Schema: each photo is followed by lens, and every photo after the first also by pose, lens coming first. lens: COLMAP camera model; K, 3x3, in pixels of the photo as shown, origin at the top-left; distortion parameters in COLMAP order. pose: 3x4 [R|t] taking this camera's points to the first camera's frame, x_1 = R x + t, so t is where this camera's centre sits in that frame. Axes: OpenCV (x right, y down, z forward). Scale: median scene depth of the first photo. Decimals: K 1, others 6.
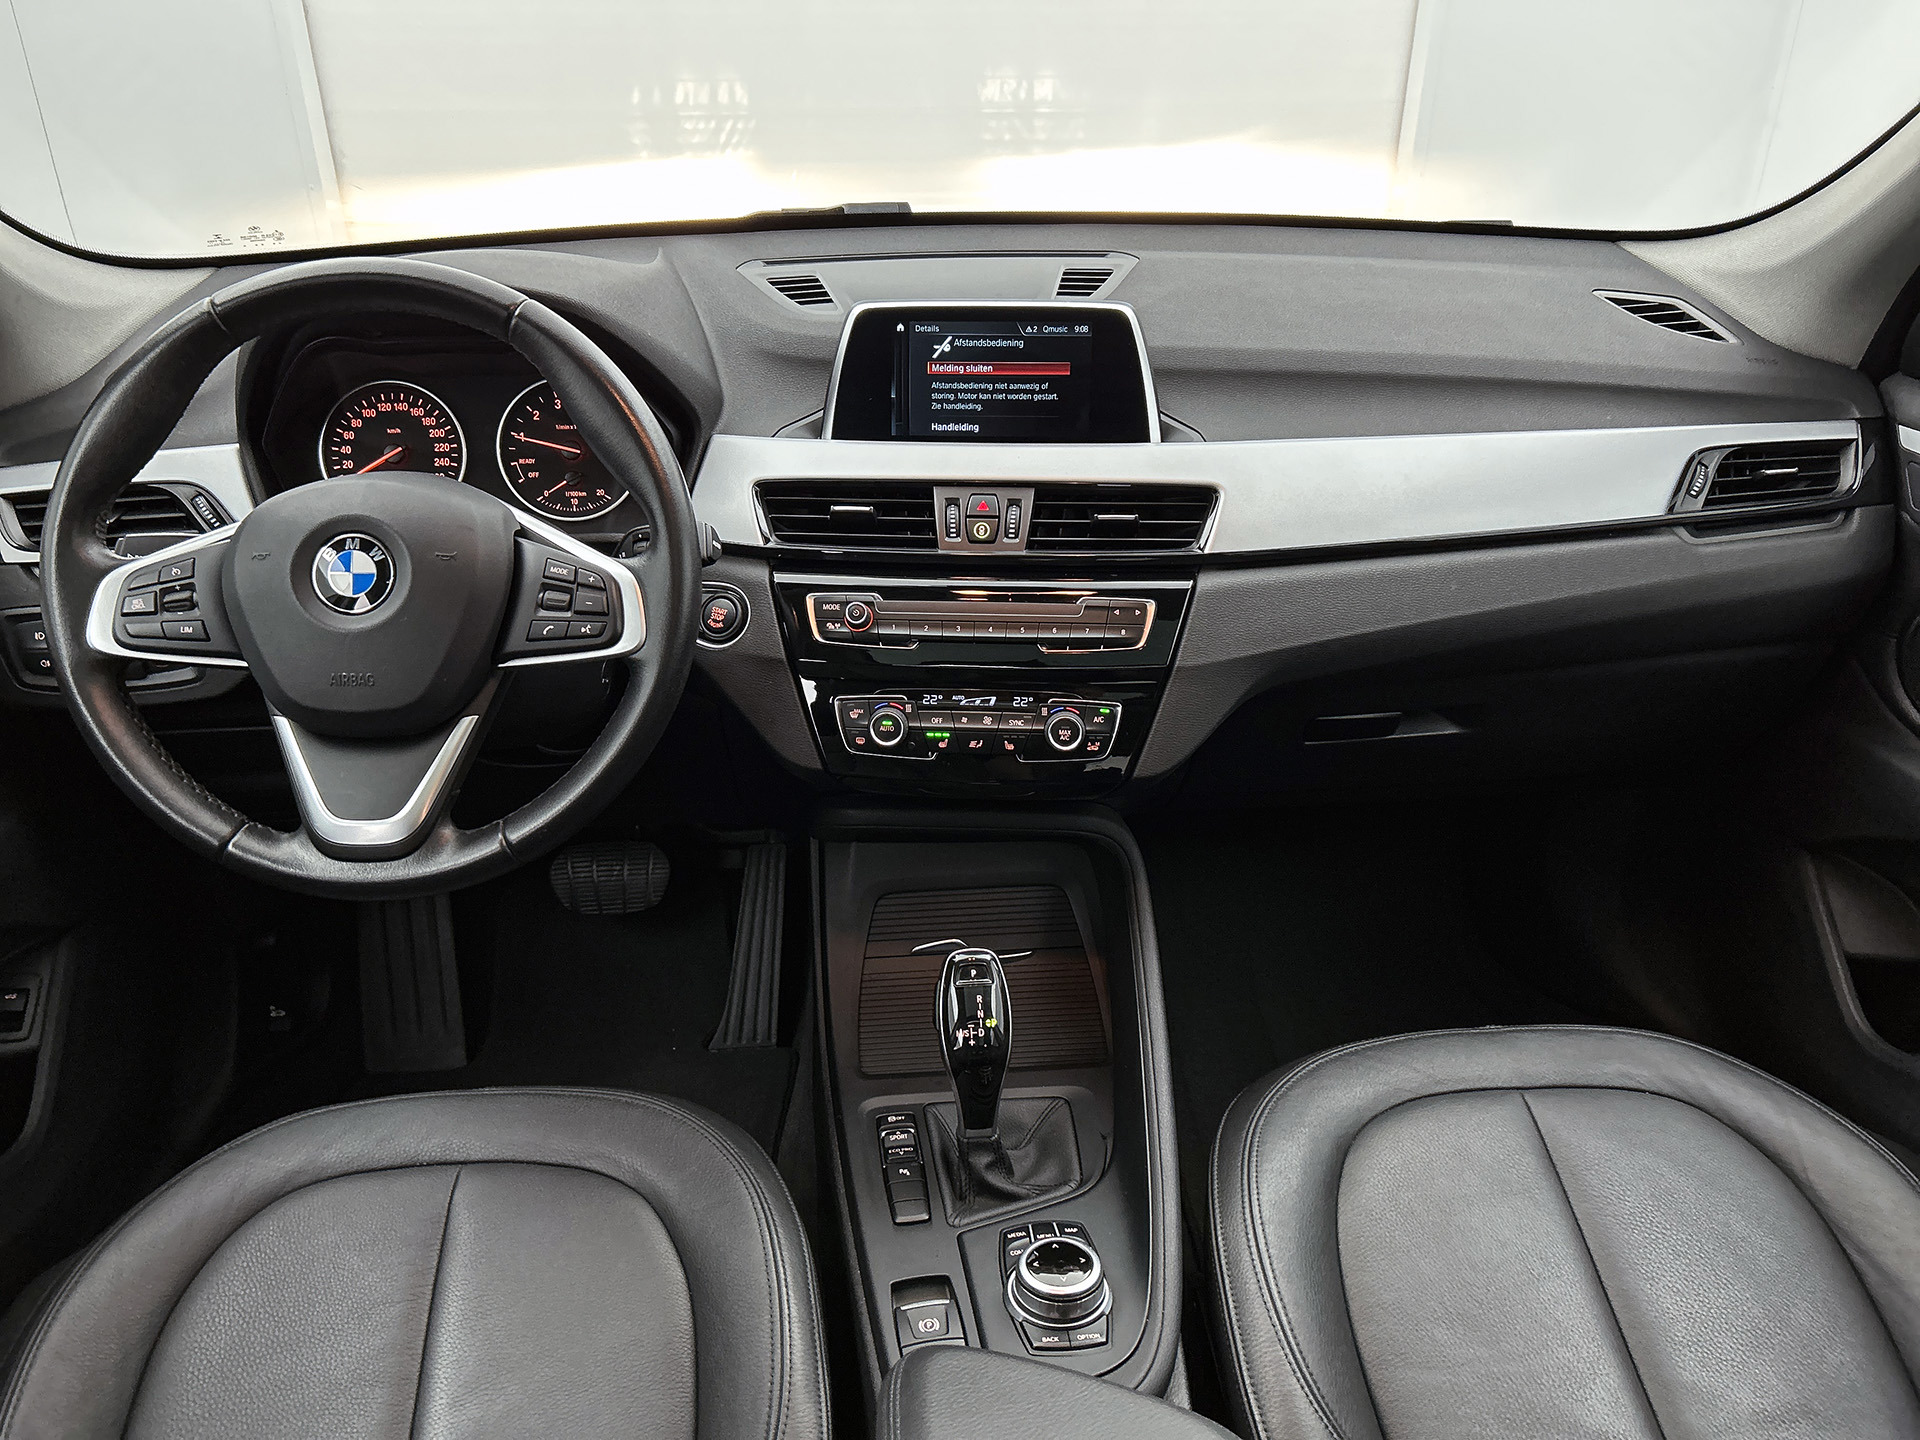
lens RADIAL K [[1468.0, 0, 949.1], [0, 1468.0, 723.2], [0, 0, 1]] dist [0.053263, -0.058986]
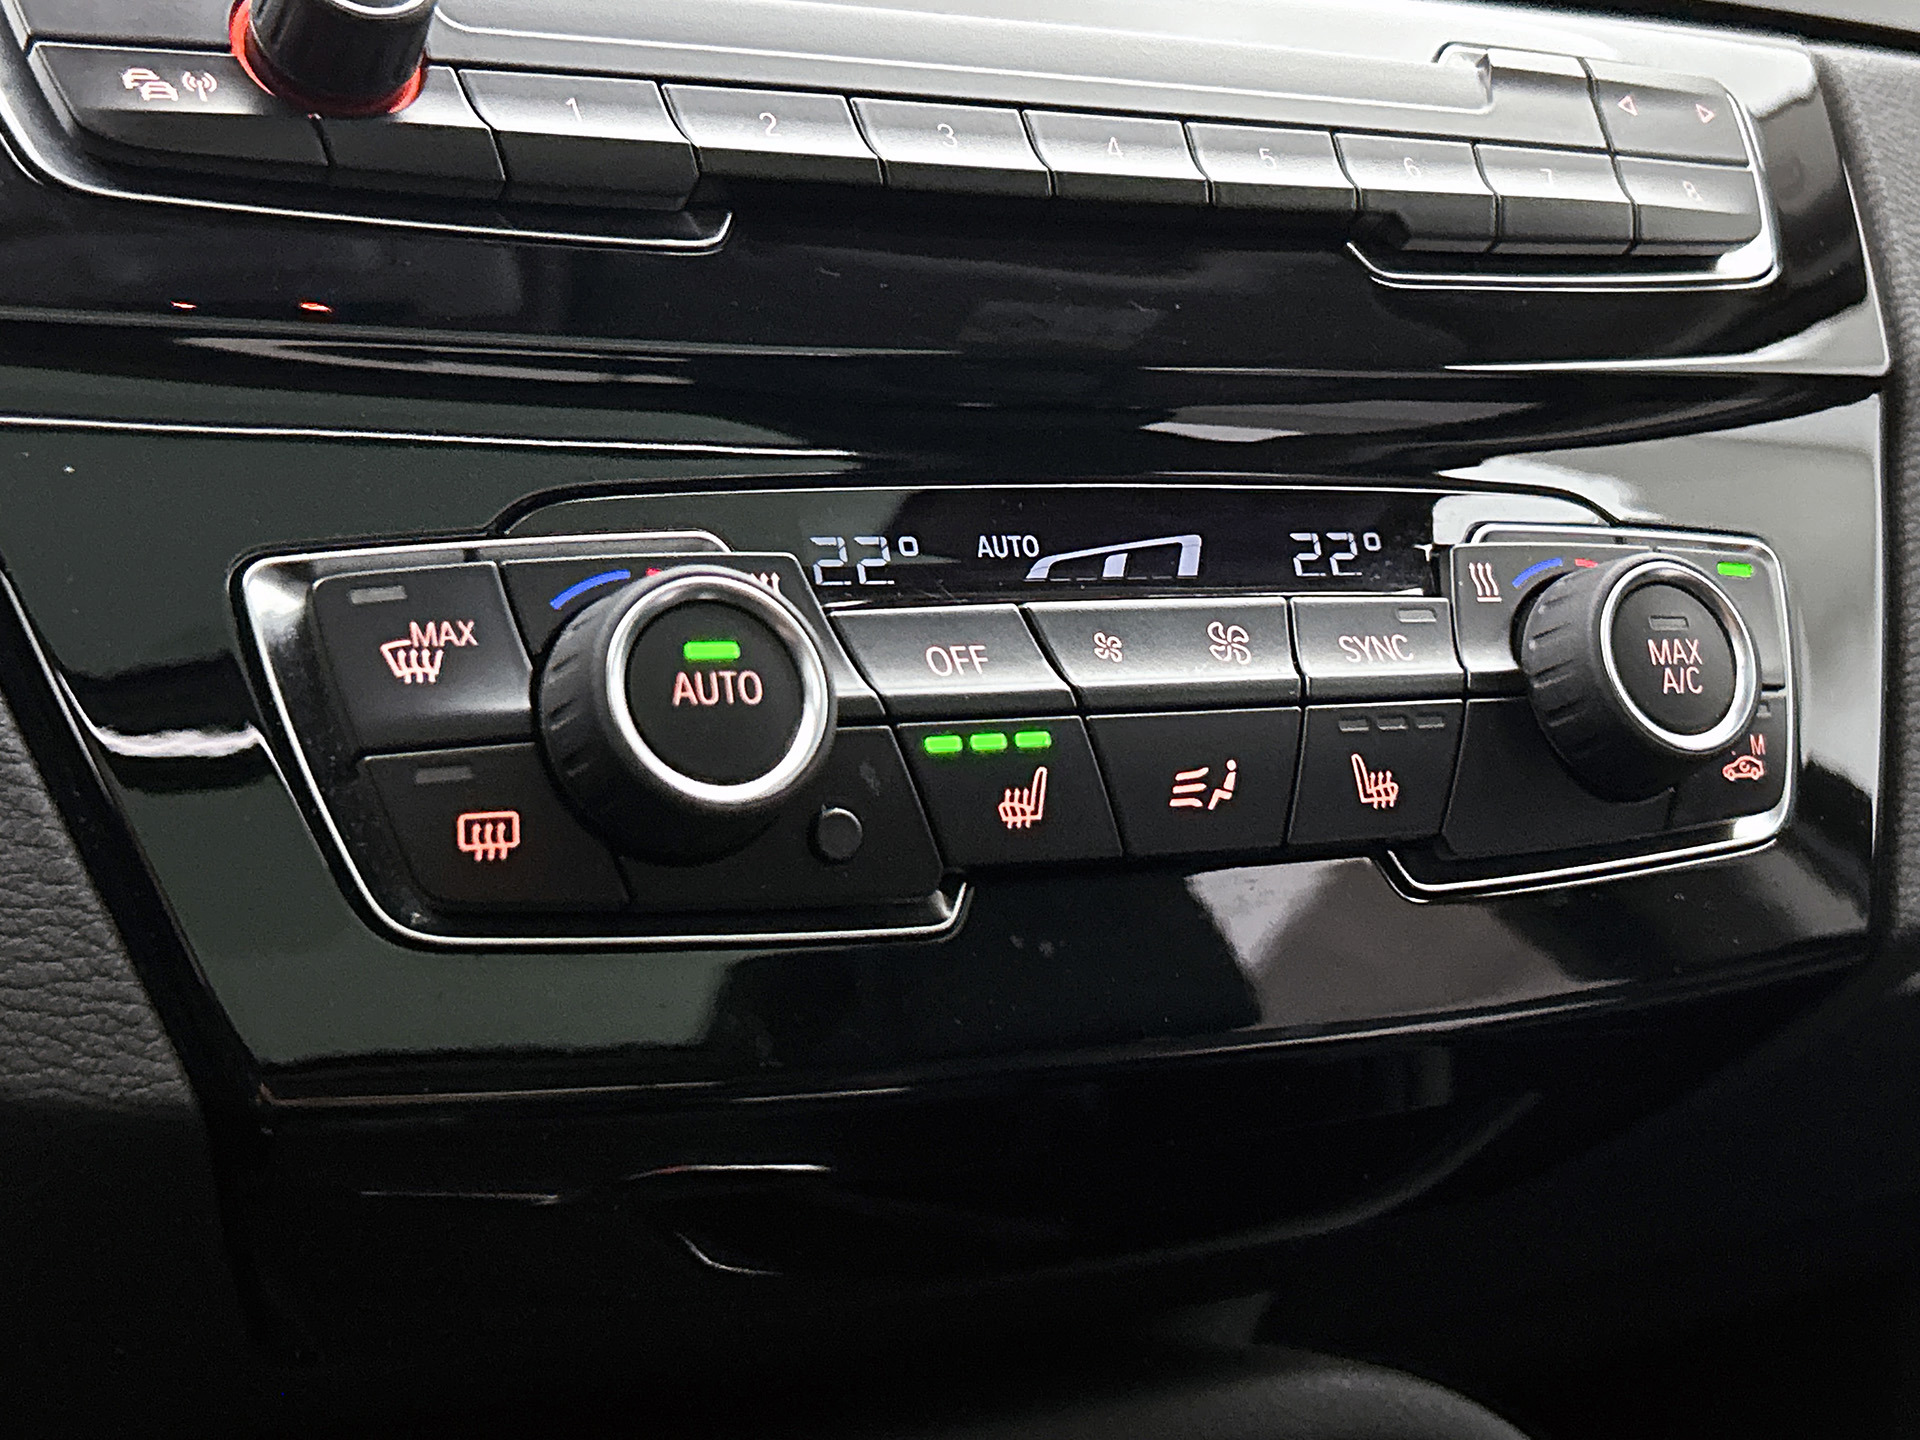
lens RADIAL K [[2884.4, 0, 964.0], [0, 2884.4, 715.9], [0, 0, 1]] dist [0.115506, 0.000000]
pose [[0.838126, -0.036763, 0.544237, -0.162178], [0.216610, 0.938118, -0.270211, 0.080603], [-0.500625, 0.344358, 0.794224, 0.719257]]
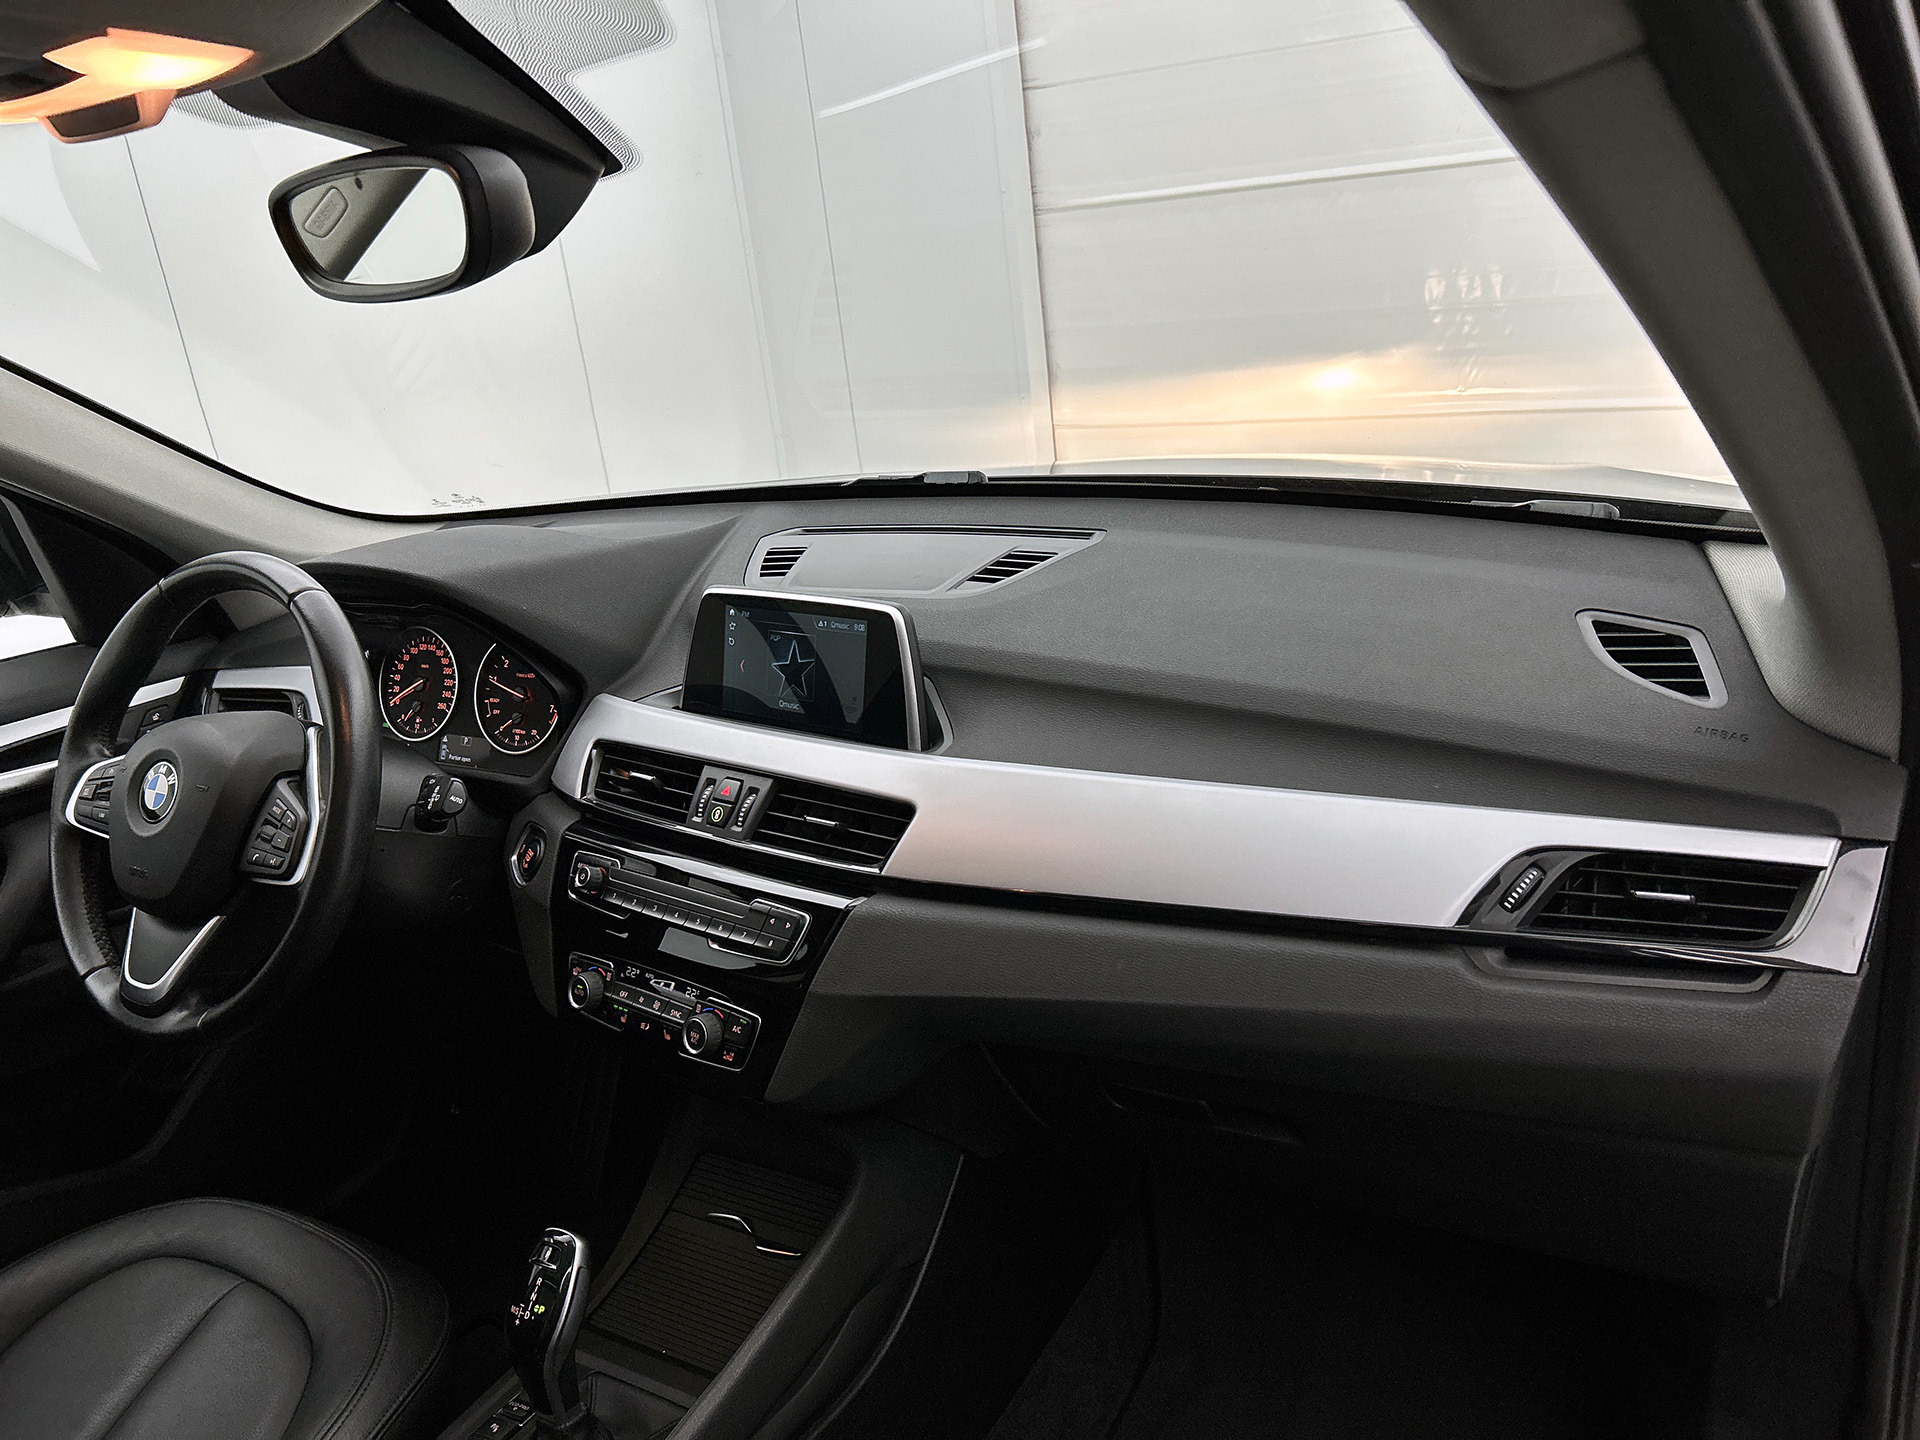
lens RADIAL K [[1468.0, 0, 939.2], [0, 1468.0, 708.6], [0, 0, 1]] dist [0.053263, -0.058986]
pose [[0.815862, 0.104242, -0.568773, 0.695036], [-0.167414, 0.984072, -0.059787, -0.163754], [0.553481, 0.143999, 0.820319, 0.234036]]
